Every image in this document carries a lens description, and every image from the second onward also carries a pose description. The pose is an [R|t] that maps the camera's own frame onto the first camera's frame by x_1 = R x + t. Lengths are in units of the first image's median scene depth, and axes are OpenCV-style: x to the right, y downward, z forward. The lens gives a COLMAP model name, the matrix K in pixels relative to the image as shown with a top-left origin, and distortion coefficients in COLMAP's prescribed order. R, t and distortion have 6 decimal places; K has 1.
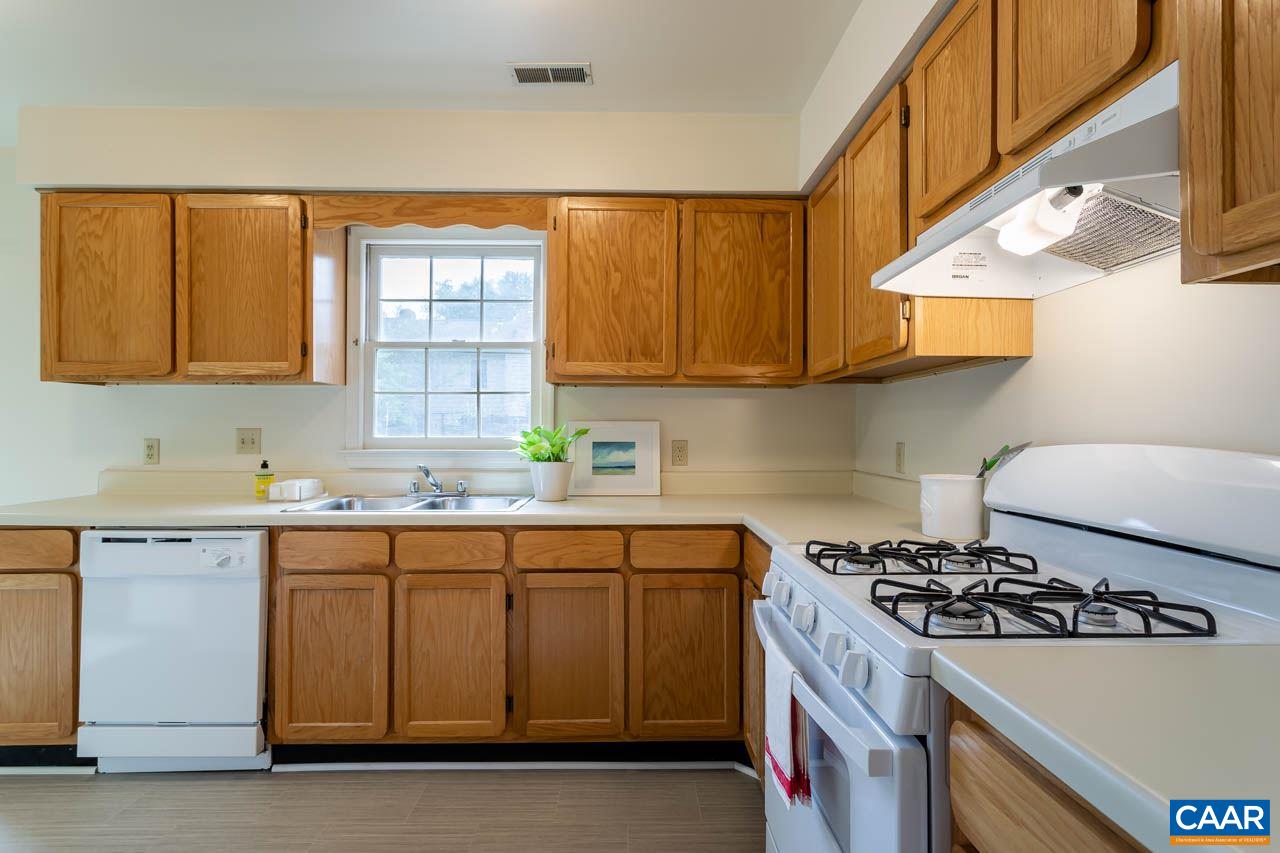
lens RADIAL K [[604.4, 0, 638.6], [0, 604.4, 426.7], [0, 0, 1]] dist [-0.017762, 0.012448]
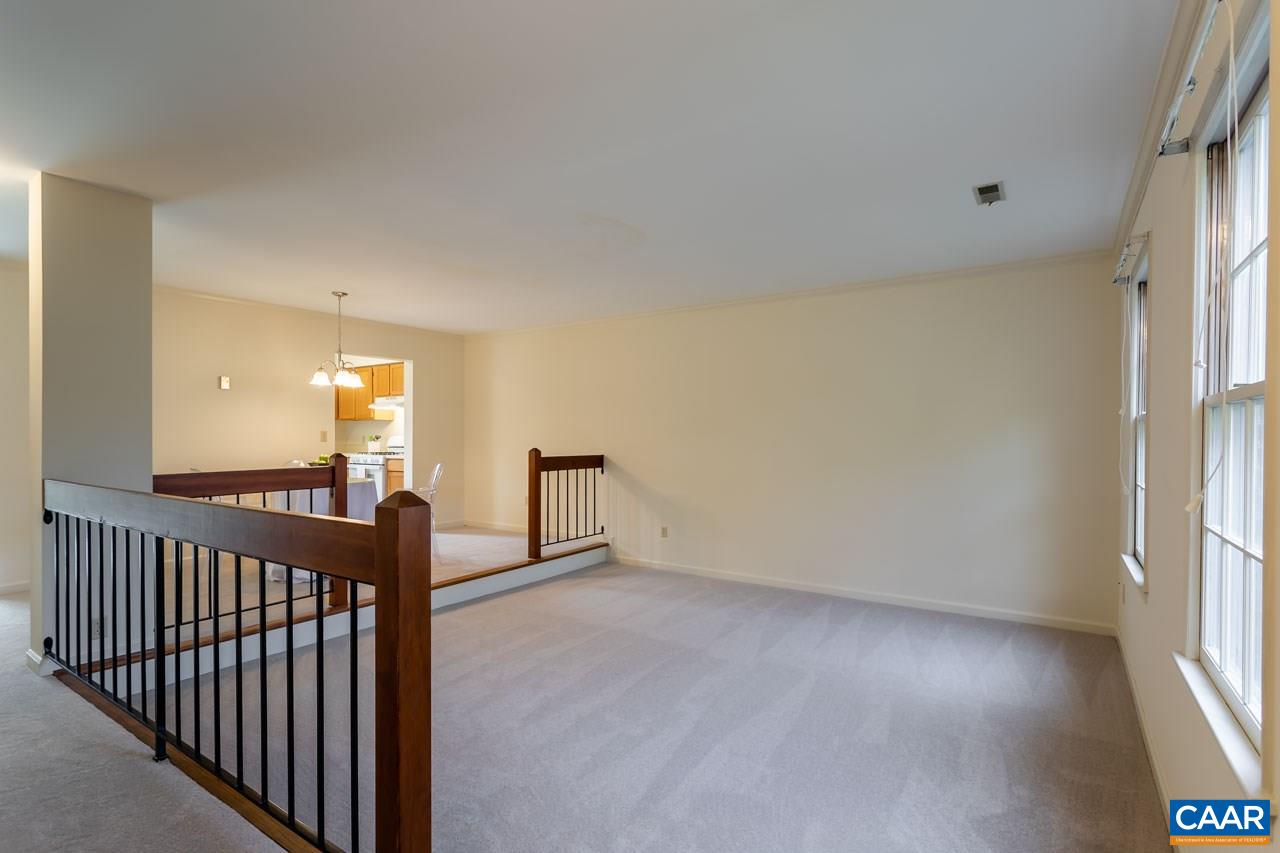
lens RADIAL K [[603.9, 0, 637.2], [0, 603.9, 440.2], [0, 0, 1]] dist [0.000186, 0.000206]
pose [[0.573745, -0.007679, 0.818998, -1.771074], [-0.007698, 0.999861, 0.014768, -0.018554], [-0.818998, -0.014778, 0.573606, -2.724103]]
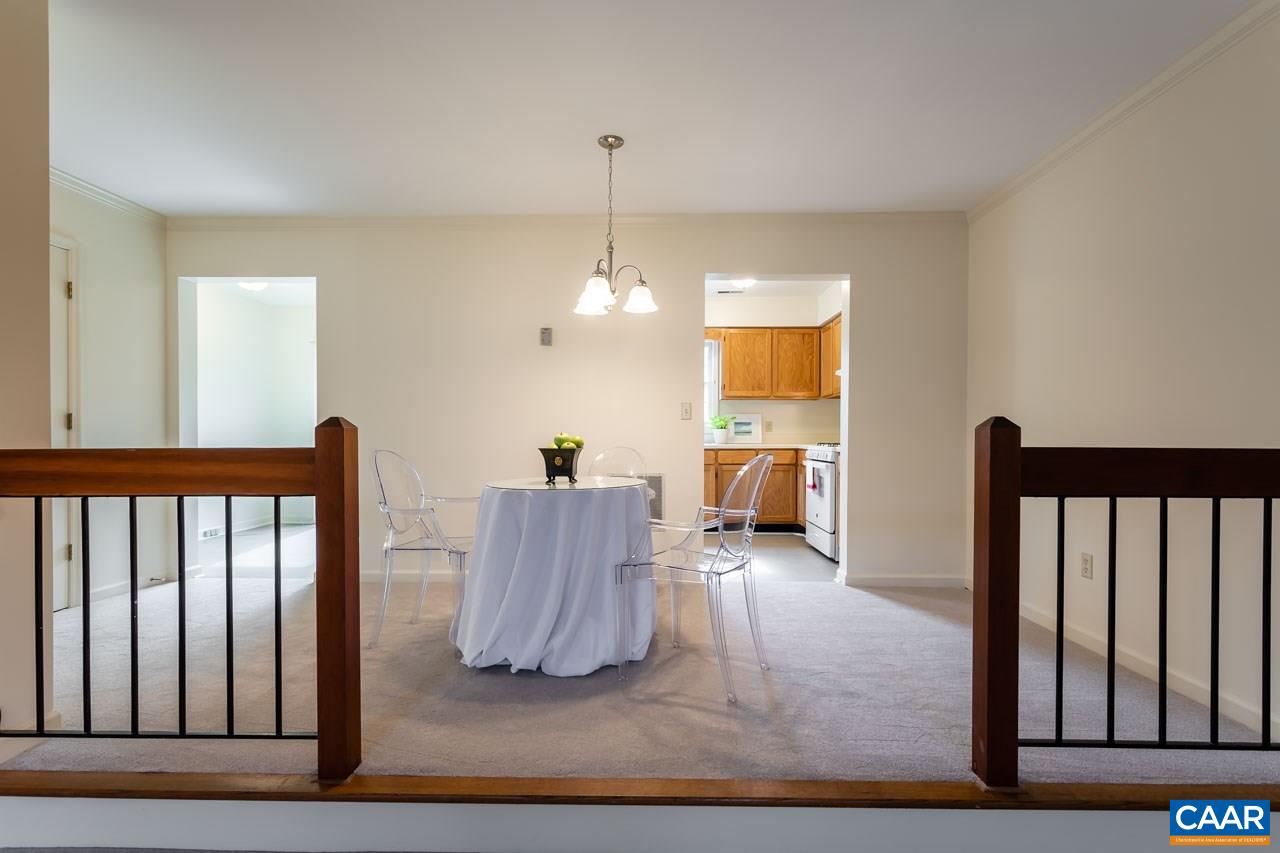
lens RADIAL K [[602.5, 0, 647.3], [0, 602.5, 442.0], [0, 0, 1]] dist [-0.002211, 0.000502]
pose [[0.999418, -0.001328, -0.034096, -0.405727], [0.001959, 0.999827, 0.018485, 0.069596], [0.034066, -0.018541, 0.999248, -1.734081]]
